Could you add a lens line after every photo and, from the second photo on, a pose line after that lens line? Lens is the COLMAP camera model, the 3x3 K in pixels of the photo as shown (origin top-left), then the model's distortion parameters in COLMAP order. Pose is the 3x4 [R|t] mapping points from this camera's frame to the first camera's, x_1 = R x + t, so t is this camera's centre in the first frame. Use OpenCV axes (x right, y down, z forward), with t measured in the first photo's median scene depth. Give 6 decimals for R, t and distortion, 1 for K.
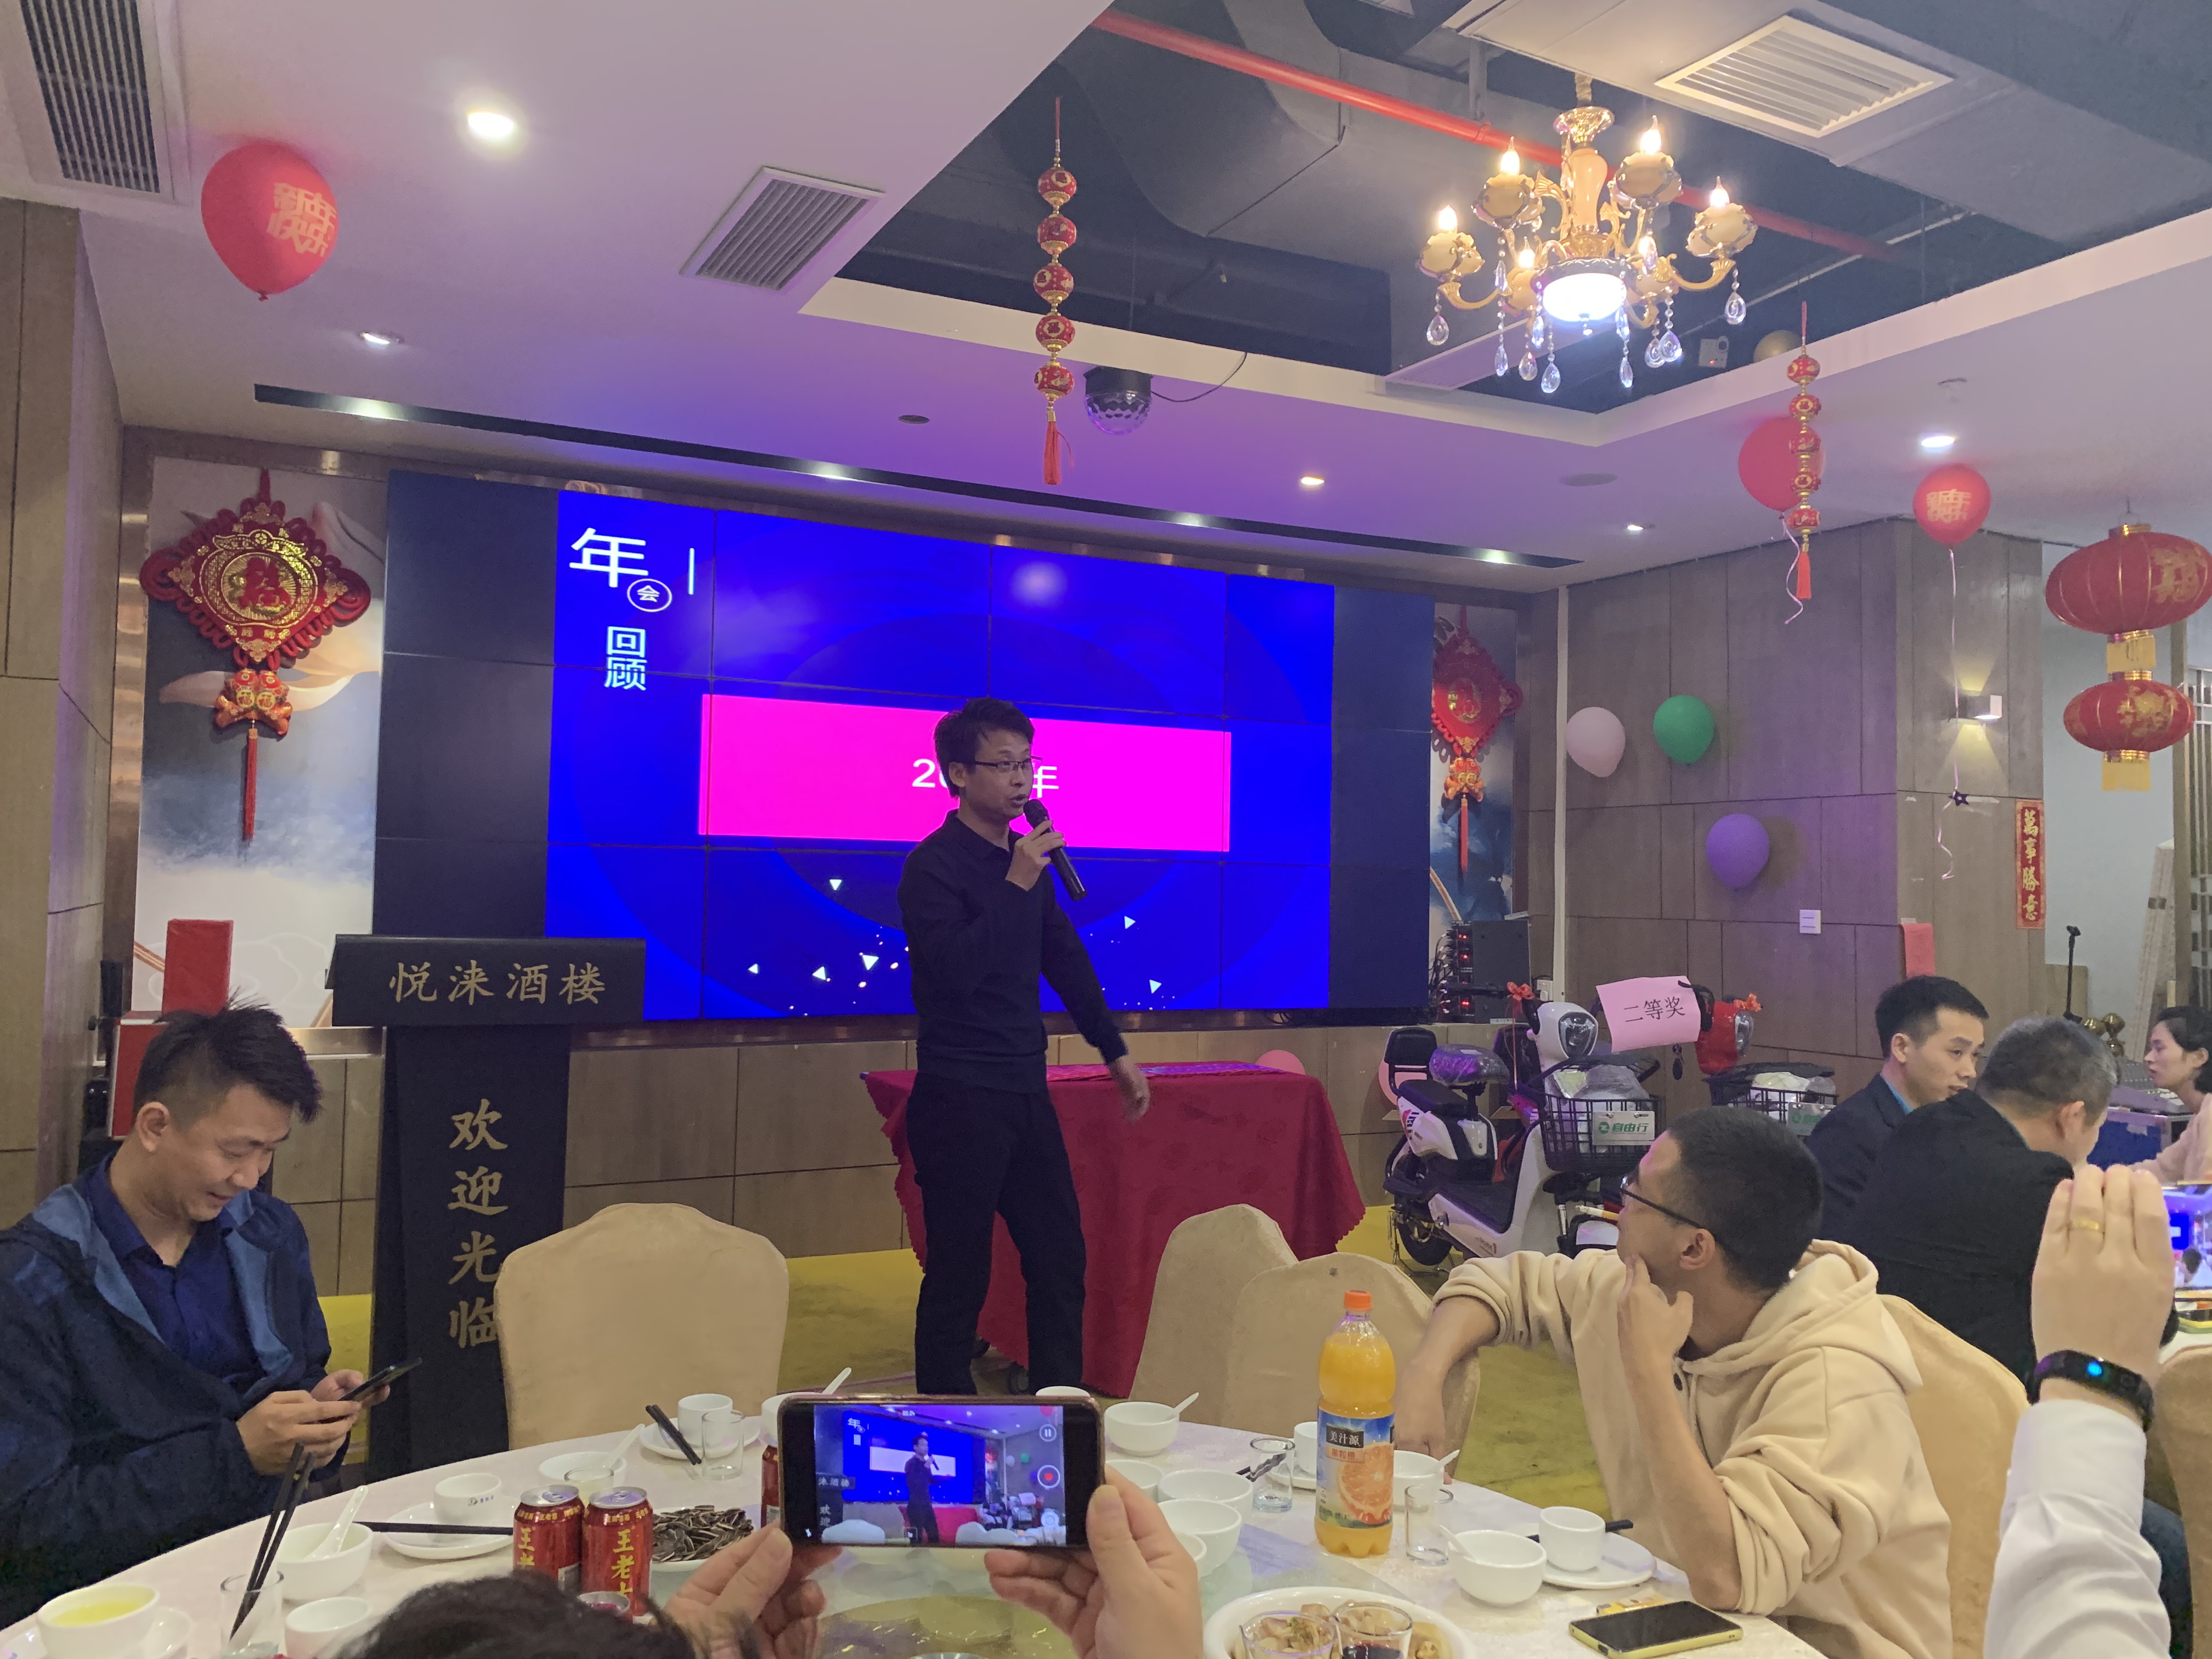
lens RADIAL K [[1706.4, 0, 1066.5], [0, 1706.4, 819.8], [0, 0, 1]] dist [0.012631, -0.005047]
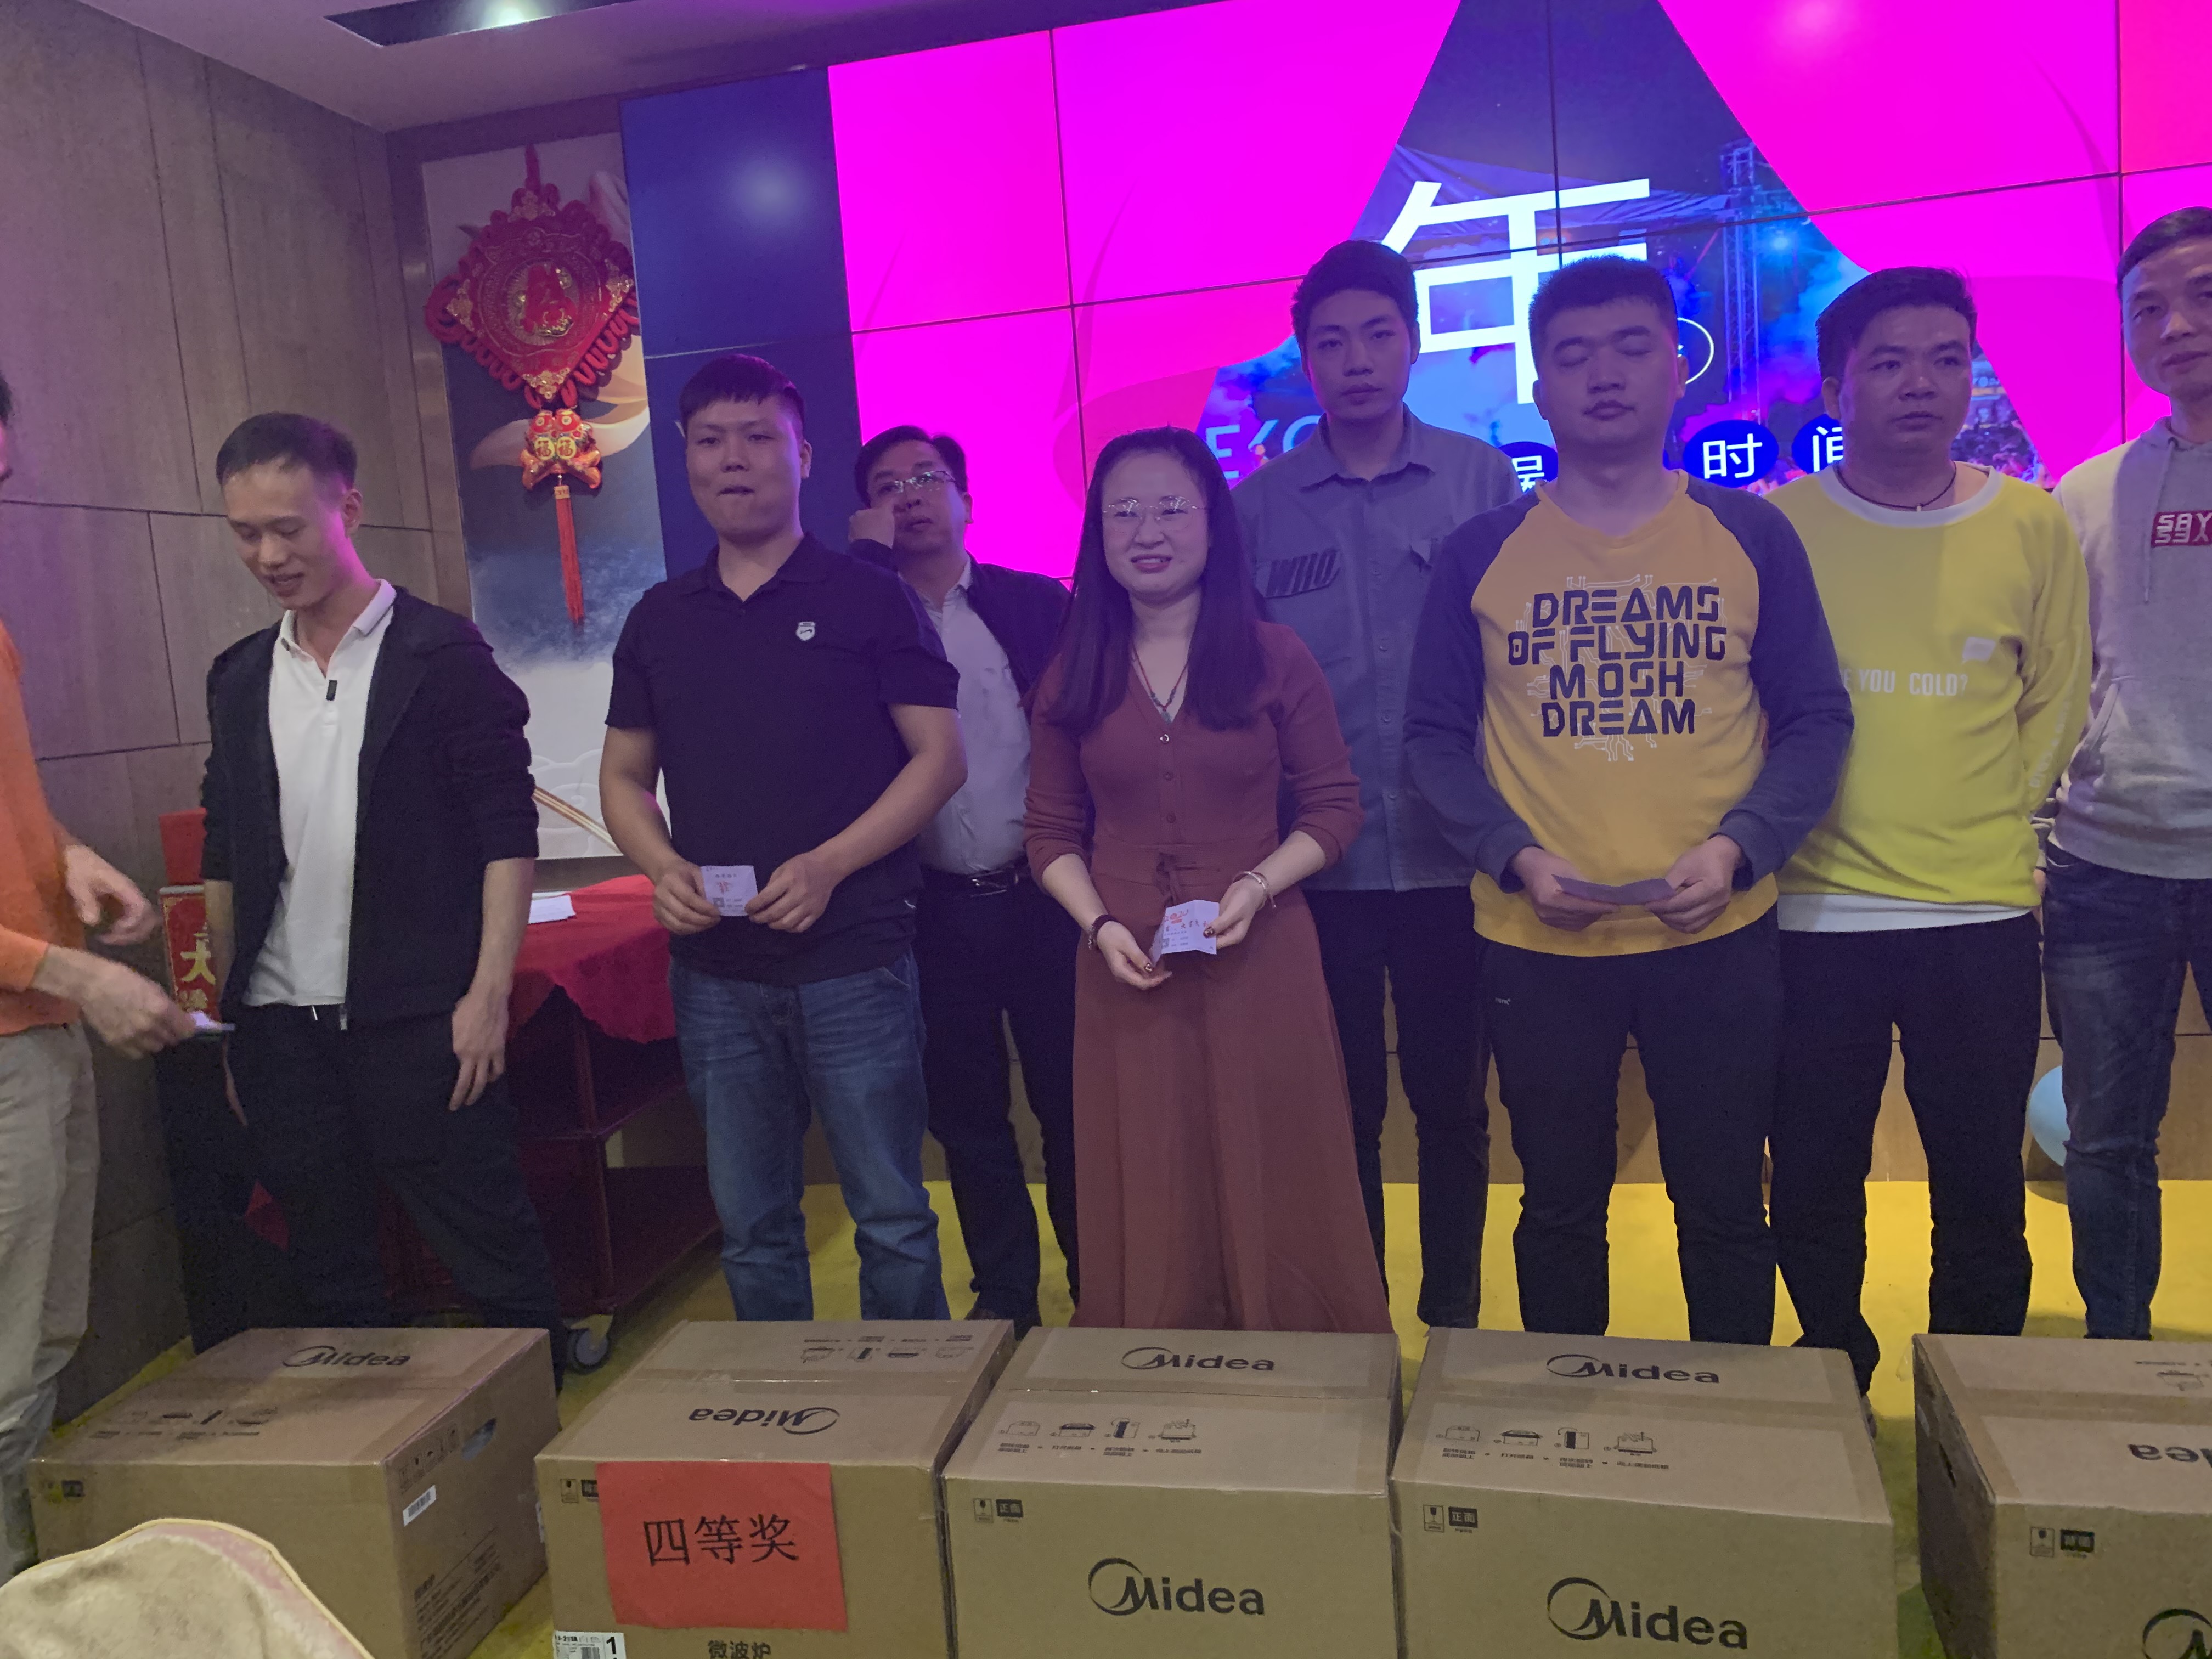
lens RADIAL K [[1706.4, 0, 1093.4], [0, 1706.4, 817.8], [0, 0, 1]] dist [0.012631, -0.005047]
pose [[0.768184, -0.016559, -0.640015, 0.220123], [0.122091, 0.985109, 0.121053, 0.032676], [0.628480, -0.171131, 0.758767, 0.519664]]
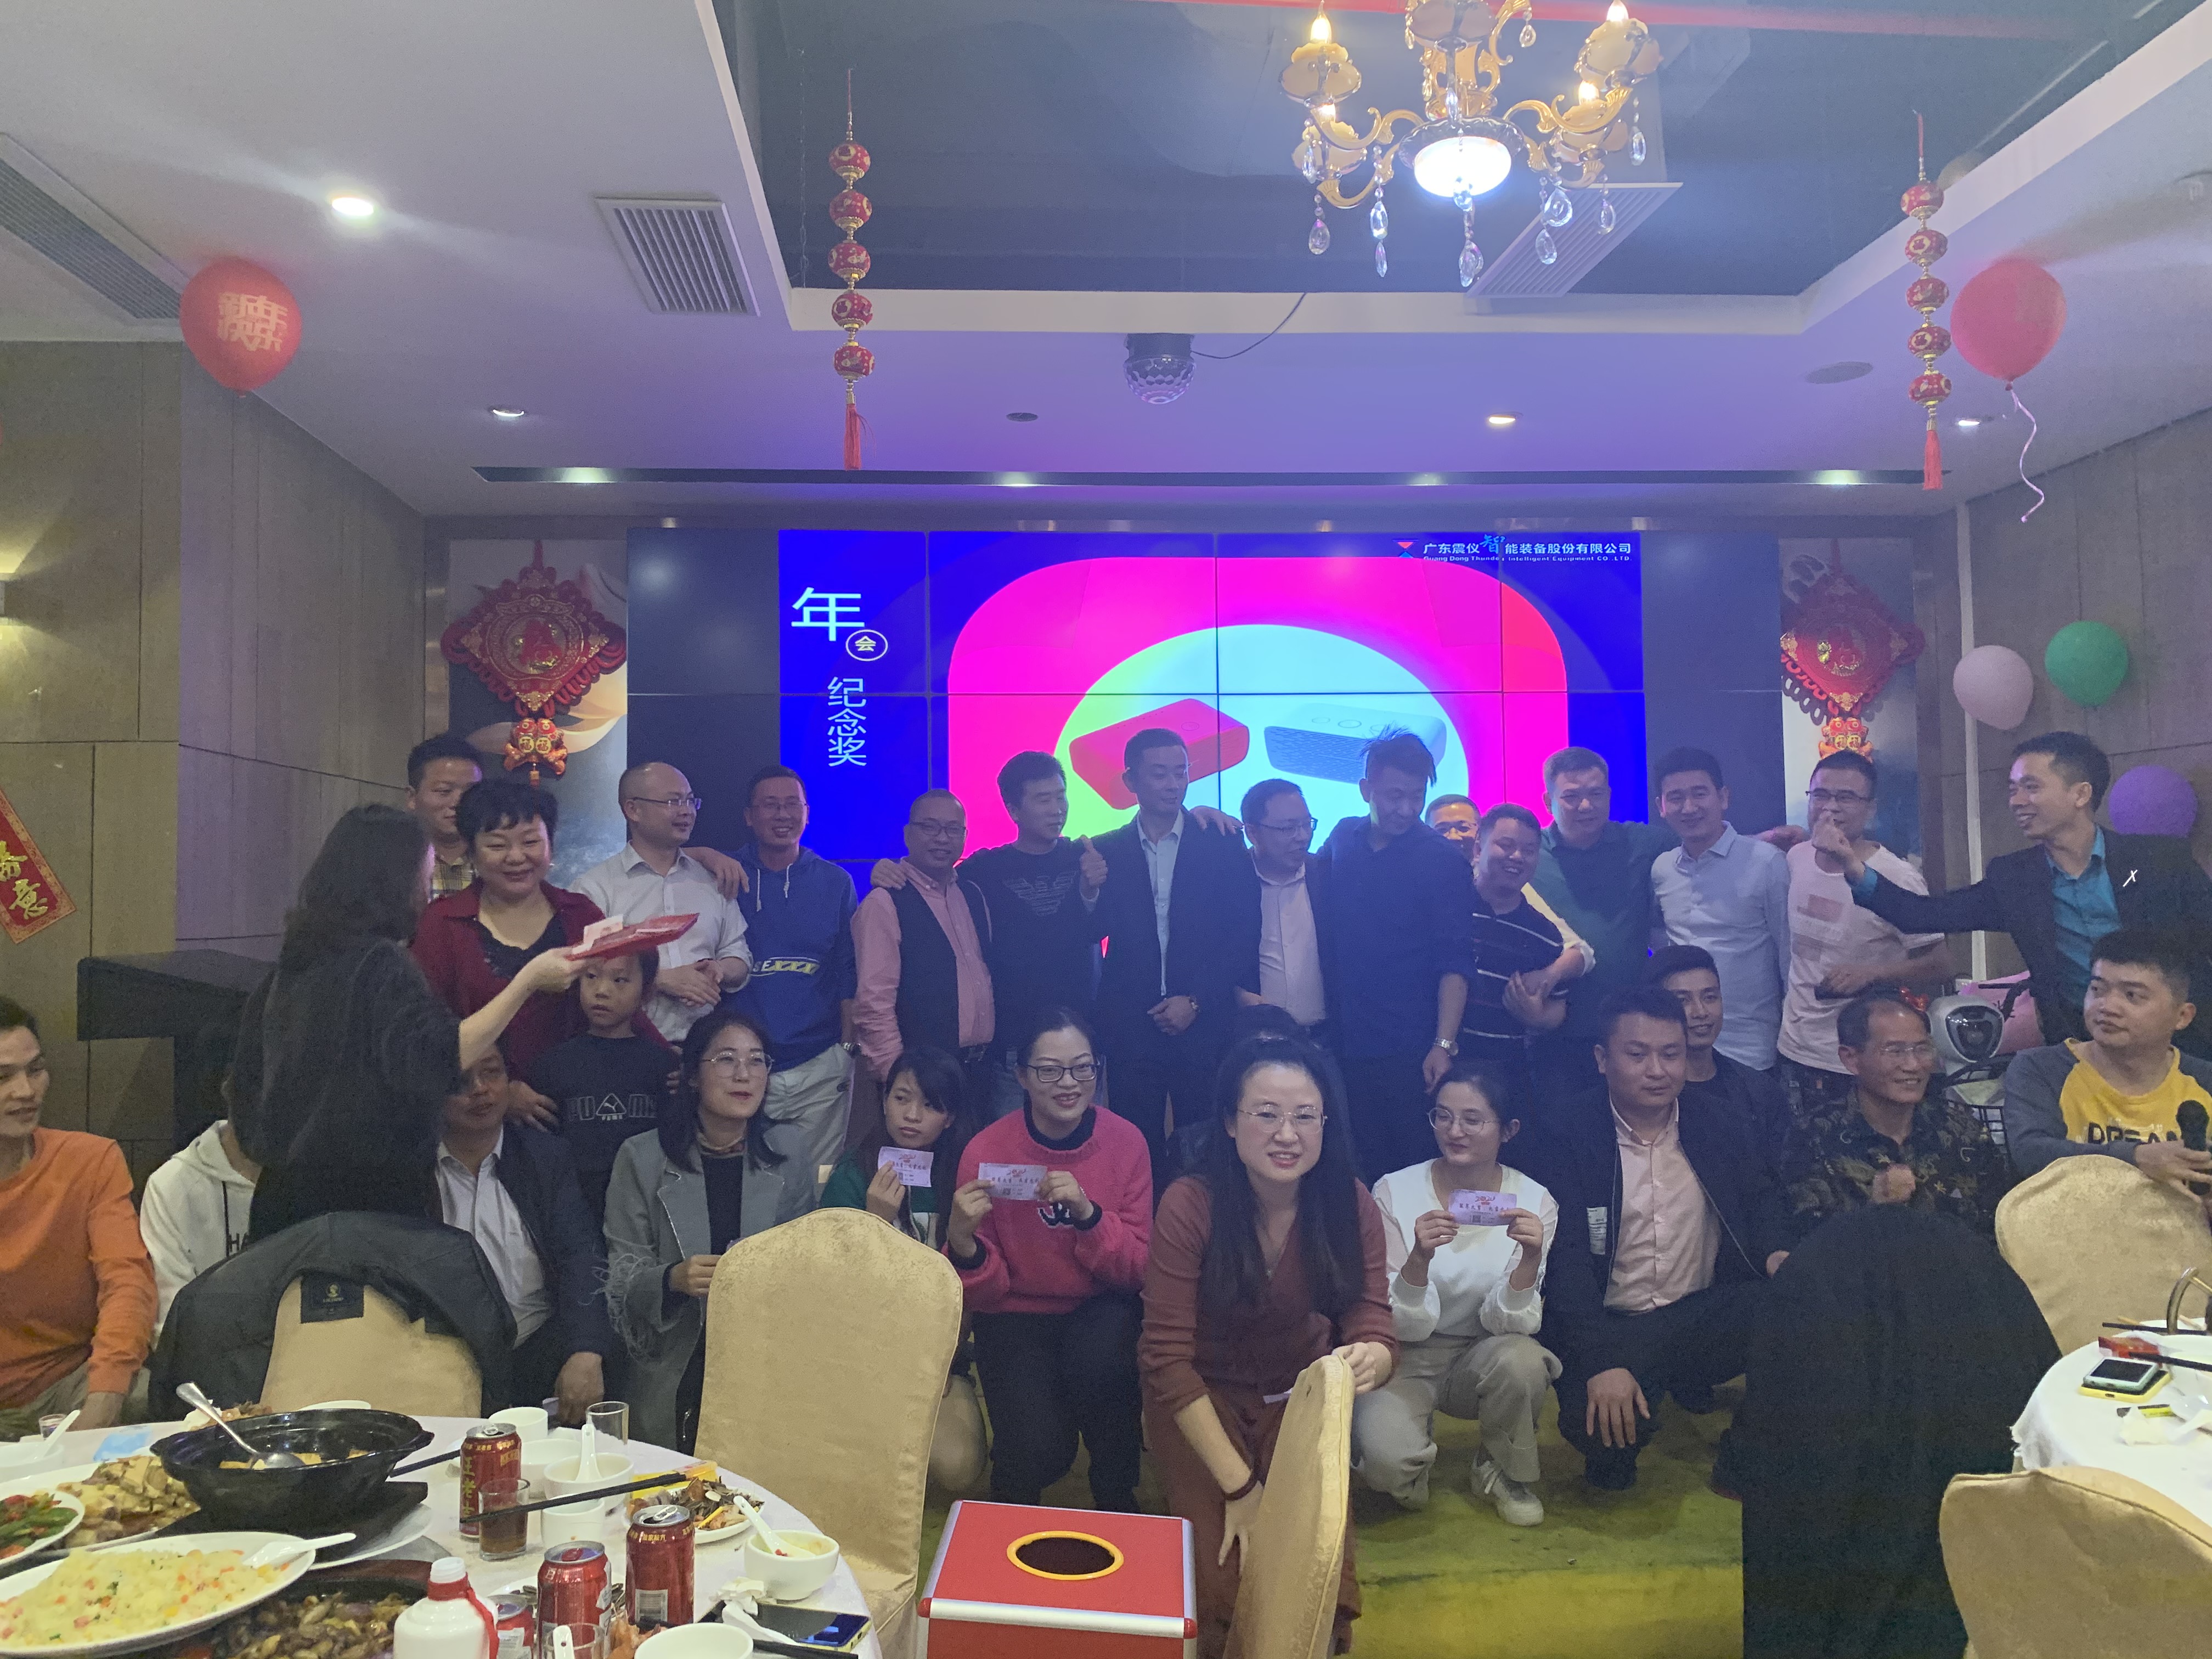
lens RADIAL K [[1706.4, 0, 1099.0], [0, 1706.4, 816.0], [0, 0, 1]] dist [0.012631, -0.005047]
pose [[0.923269, -0.050222, -0.380858, 0.292617], [0.047165, 0.998736, -0.017363, 0.013577], [0.381249, -0.001933, 0.924471, 0.099572]]
